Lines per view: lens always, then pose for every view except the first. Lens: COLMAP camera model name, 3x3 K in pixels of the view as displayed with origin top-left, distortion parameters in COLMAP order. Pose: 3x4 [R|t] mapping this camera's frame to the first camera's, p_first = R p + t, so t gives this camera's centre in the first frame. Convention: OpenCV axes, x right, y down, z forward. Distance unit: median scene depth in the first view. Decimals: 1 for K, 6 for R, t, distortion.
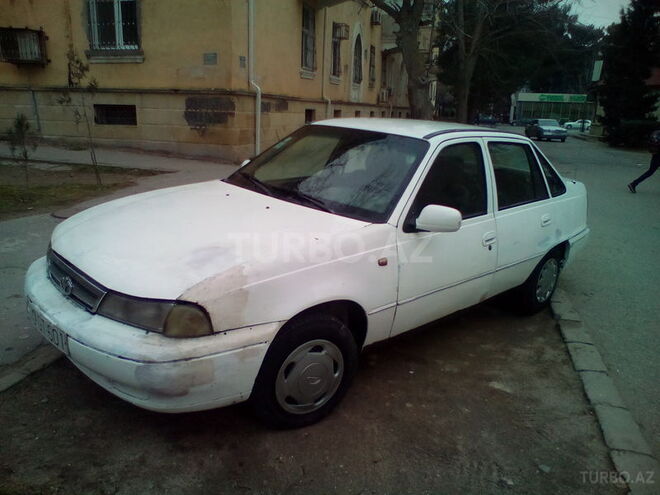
lens RADIAL K [[538.9, 0, 308.7], [0, 538.9, 246.1], [0, 0, 1]] dist [-0.011444, -0.005868]
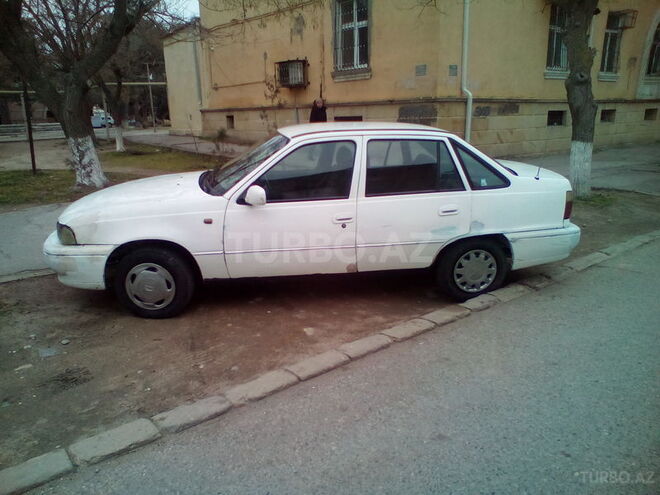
lens RADIAL K [[538.9, 0, 308.7], [0, 538.9, 246.1], [0, 0, 1]] dist [-0.011444, -0.005868]
pose [[0.820207, 0.088810, -0.565131, 0.278976], [-0.096024, 0.995233, 0.017036, 0.010425], [0.563950, 0.040293, 0.824825, -0.015771]]
